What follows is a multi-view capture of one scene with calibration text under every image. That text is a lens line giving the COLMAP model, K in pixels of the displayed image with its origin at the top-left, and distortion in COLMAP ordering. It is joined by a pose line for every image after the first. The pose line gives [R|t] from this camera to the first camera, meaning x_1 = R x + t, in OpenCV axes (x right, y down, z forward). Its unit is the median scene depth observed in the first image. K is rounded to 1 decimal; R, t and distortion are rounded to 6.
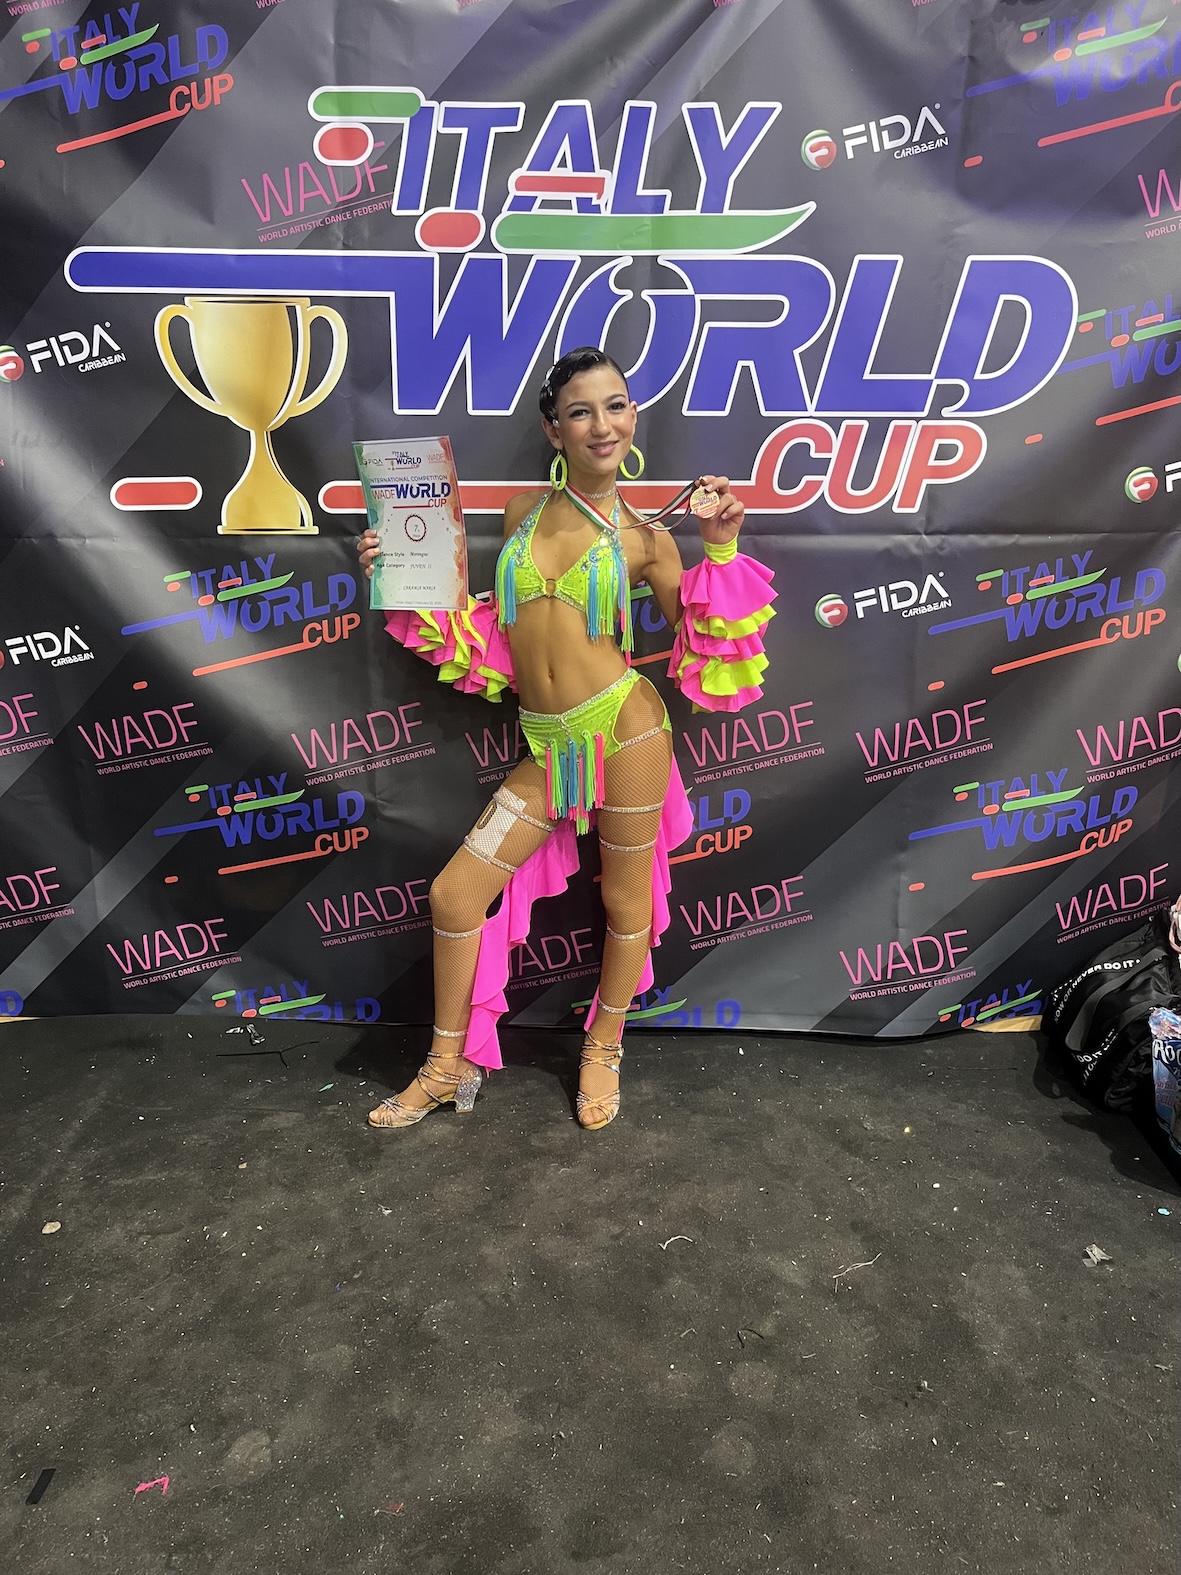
lens RADIAL K [[1189.0, 0, 594.6], [0, 1189.0, 770.2], [0, 0, 1]] dist [0.062137, -0.089383]
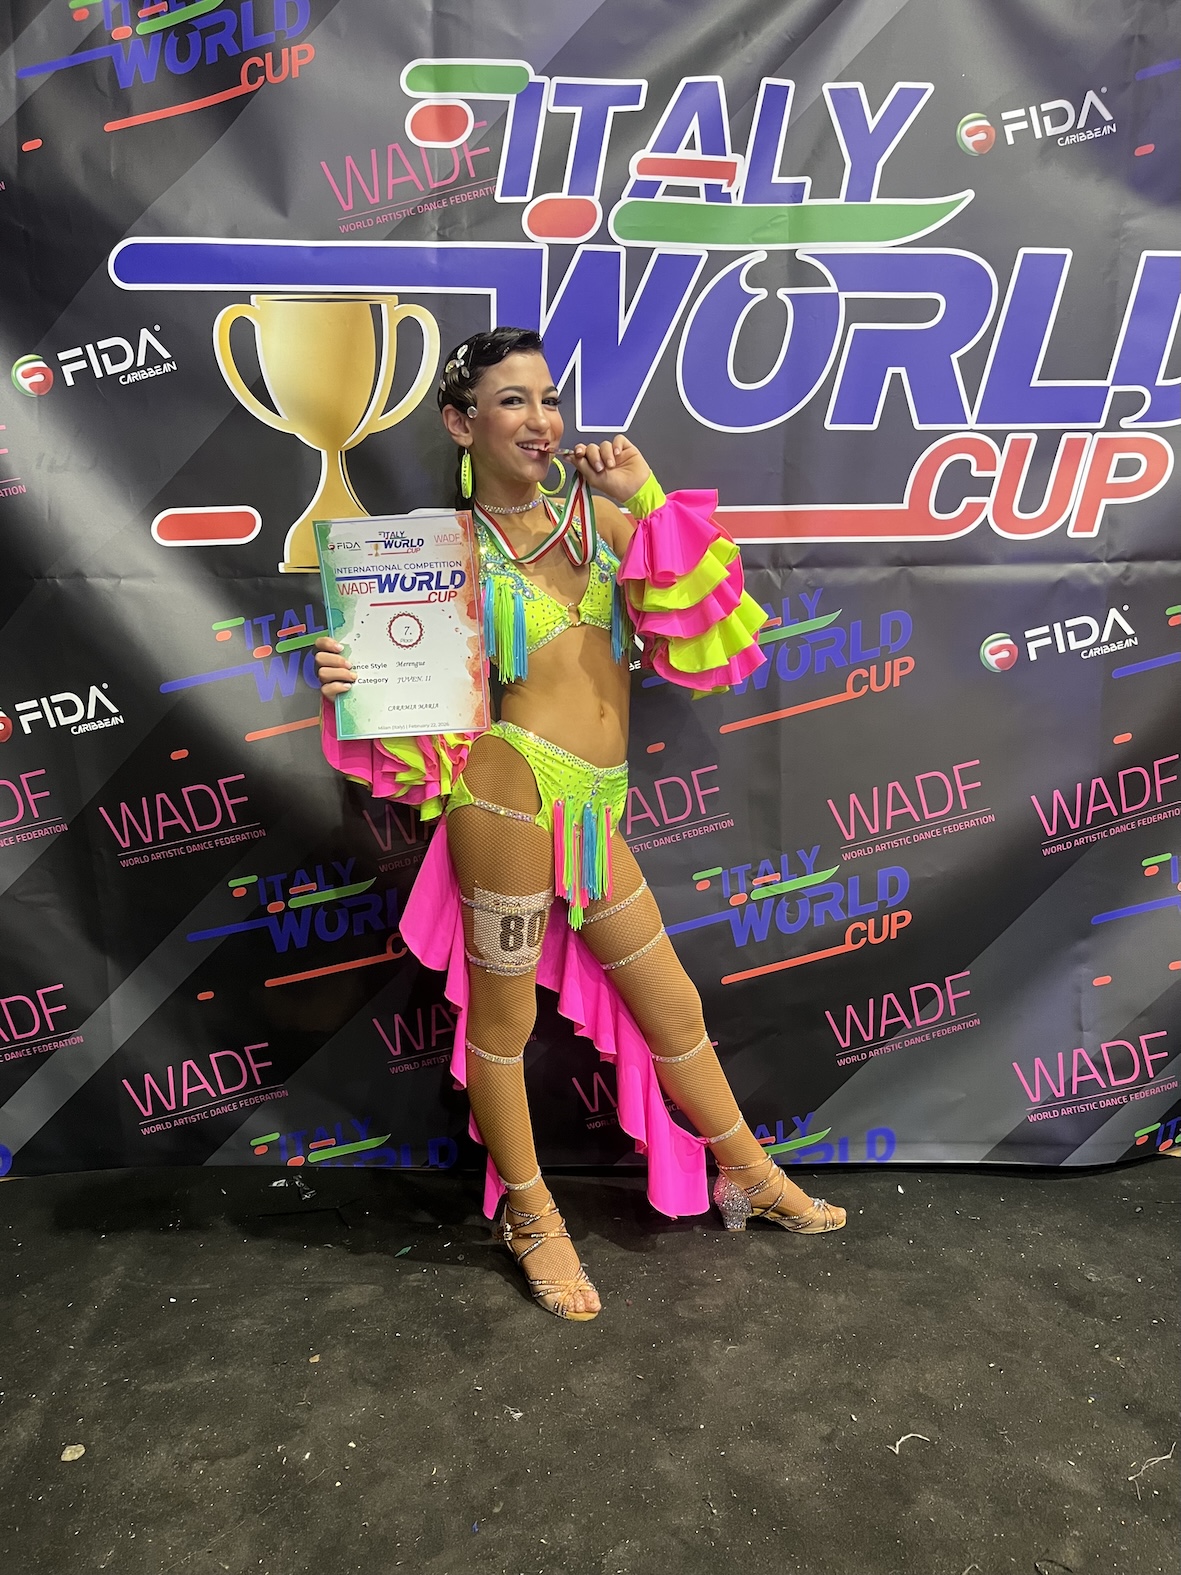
lens RADIAL K [[1178.6, 0, 590.5], [0, 1178.6, 787.5], [0, 0, 1]] dist [0.055540, -0.082505]
pose [[0.998829, -0.018223, 0.044810, -0.140505], [0.023383, 0.992799, -0.117487, 0.058322], [-0.042346, 0.118397, 0.992063, 0.187319]]
